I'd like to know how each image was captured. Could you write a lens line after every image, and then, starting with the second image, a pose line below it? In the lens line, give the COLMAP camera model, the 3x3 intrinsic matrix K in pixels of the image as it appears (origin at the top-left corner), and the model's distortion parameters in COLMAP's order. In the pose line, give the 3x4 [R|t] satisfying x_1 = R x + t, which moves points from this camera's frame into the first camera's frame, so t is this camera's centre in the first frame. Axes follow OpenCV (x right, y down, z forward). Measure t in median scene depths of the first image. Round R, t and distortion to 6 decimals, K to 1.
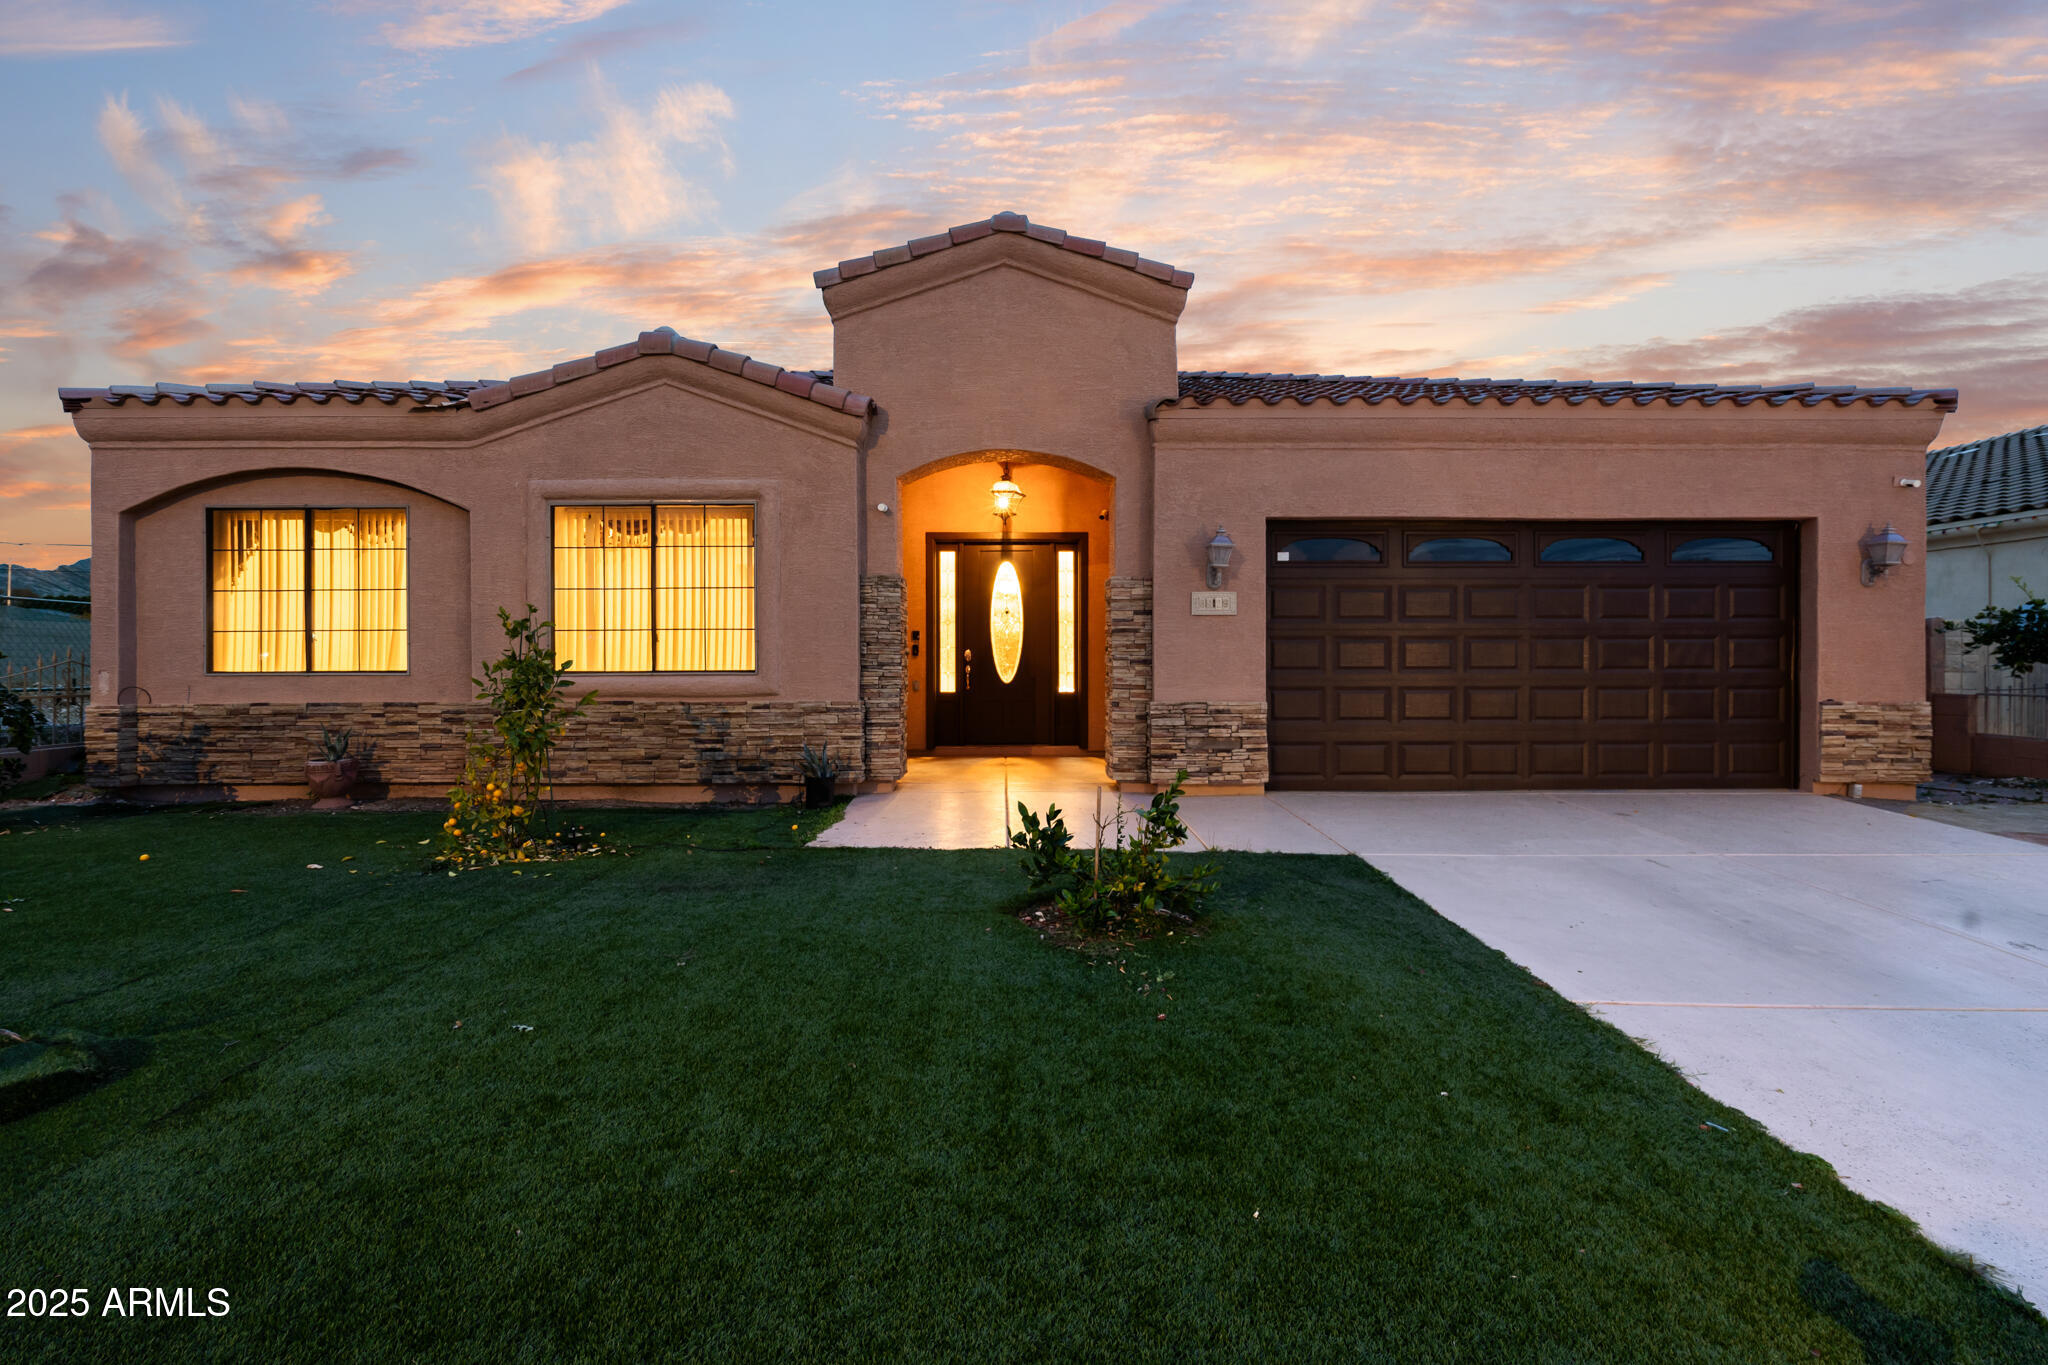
lens RADIAL K [[878.4, 0, 1024.3], [0, 878.4, 687.1], [0, 0, 1]] dist [-0.004300, -0.000380]
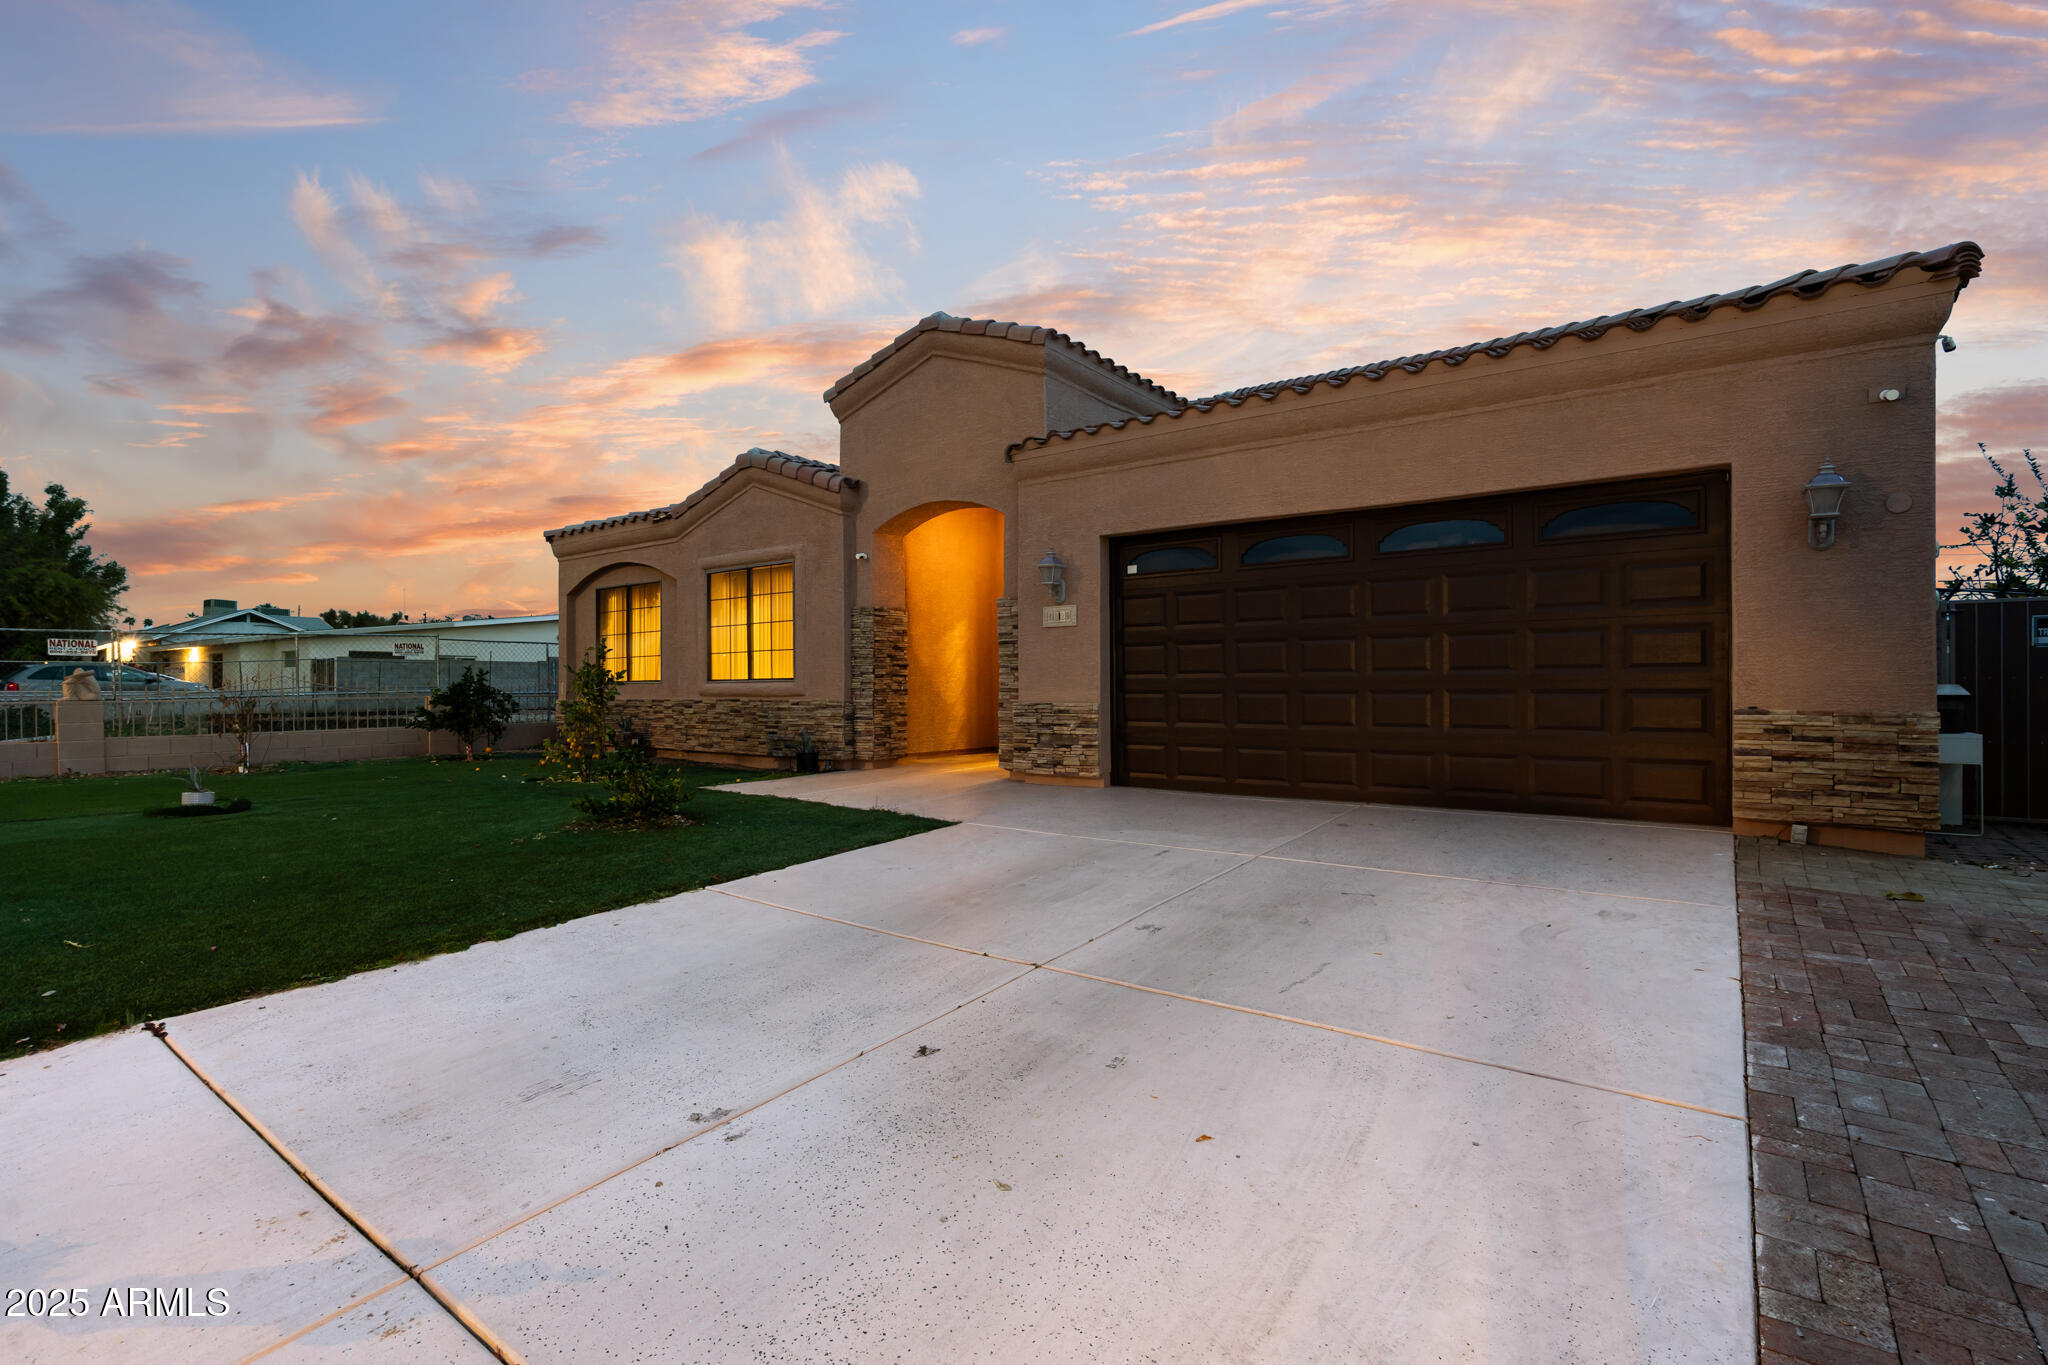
lens RADIAL K [[932.8, 0, 1021.7], [0, 932.8, 682.6], [0, 0, 1]] dist [-0.002297, 0.000406]
pose [[0.801798, -0.004720, -0.597577, 0.898313], [0.000942, 0.999978, -0.006635, -0.001558], [0.597594, 0.004757, 0.801784, 0.002797]]
